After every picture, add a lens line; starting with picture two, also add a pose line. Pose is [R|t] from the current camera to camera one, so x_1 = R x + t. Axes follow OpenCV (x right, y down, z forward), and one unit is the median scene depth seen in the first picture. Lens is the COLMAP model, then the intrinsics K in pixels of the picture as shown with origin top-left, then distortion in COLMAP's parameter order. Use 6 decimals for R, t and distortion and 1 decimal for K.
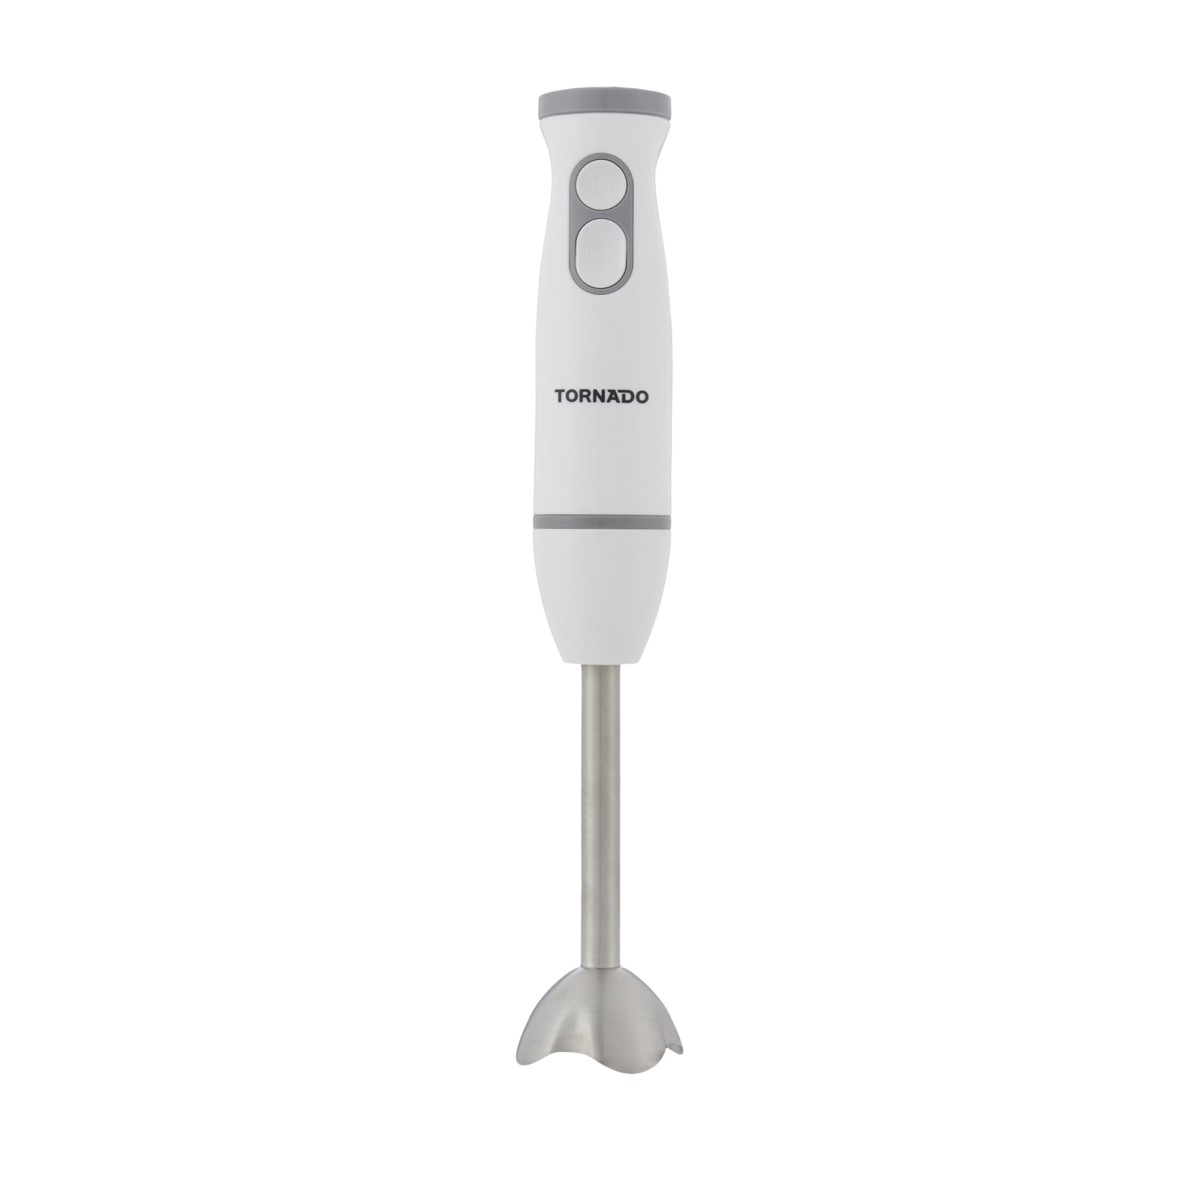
lens RADIAL K [[2941.0, 0, 599.8], [0, 2941.0, 599.6], [0, 0, 1]] dist [0.031761, 0.000000]
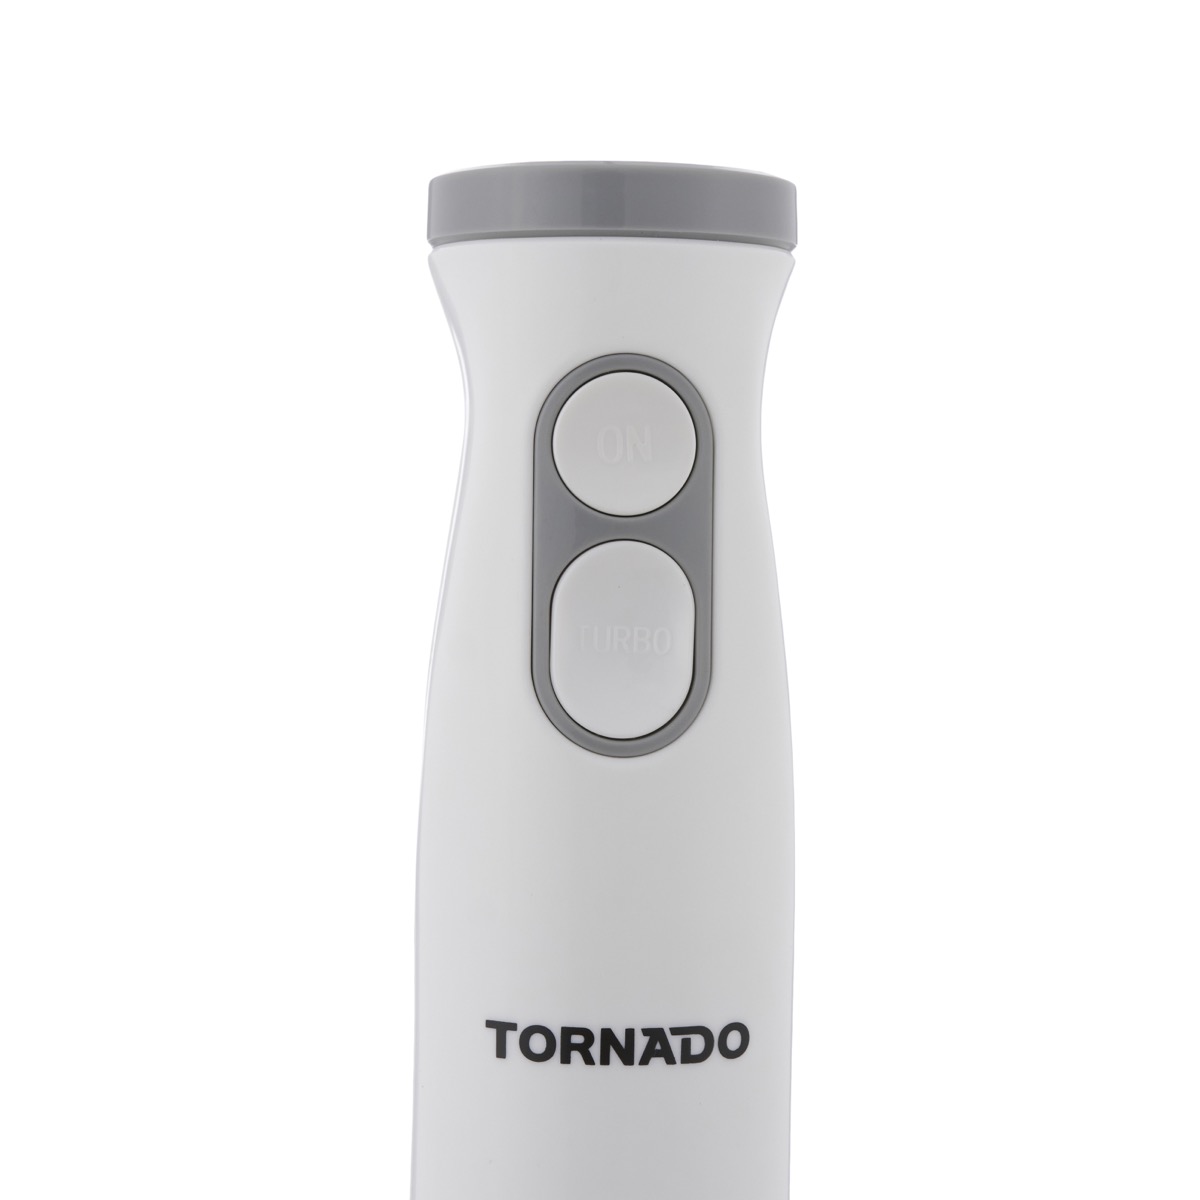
lens RADIAL K [[2941.0, 0, 599.8], [0, 2941.0, 600.5], [0, 0, 1]] dist [0.031761, 0.000000]
pose [[0.989648, 0.001201, 0.143514, -0.052679], [-0.002125, 0.999978, 0.006287, -0.124419], [-0.143503, -0.006526, 0.989628, 0.652912]]
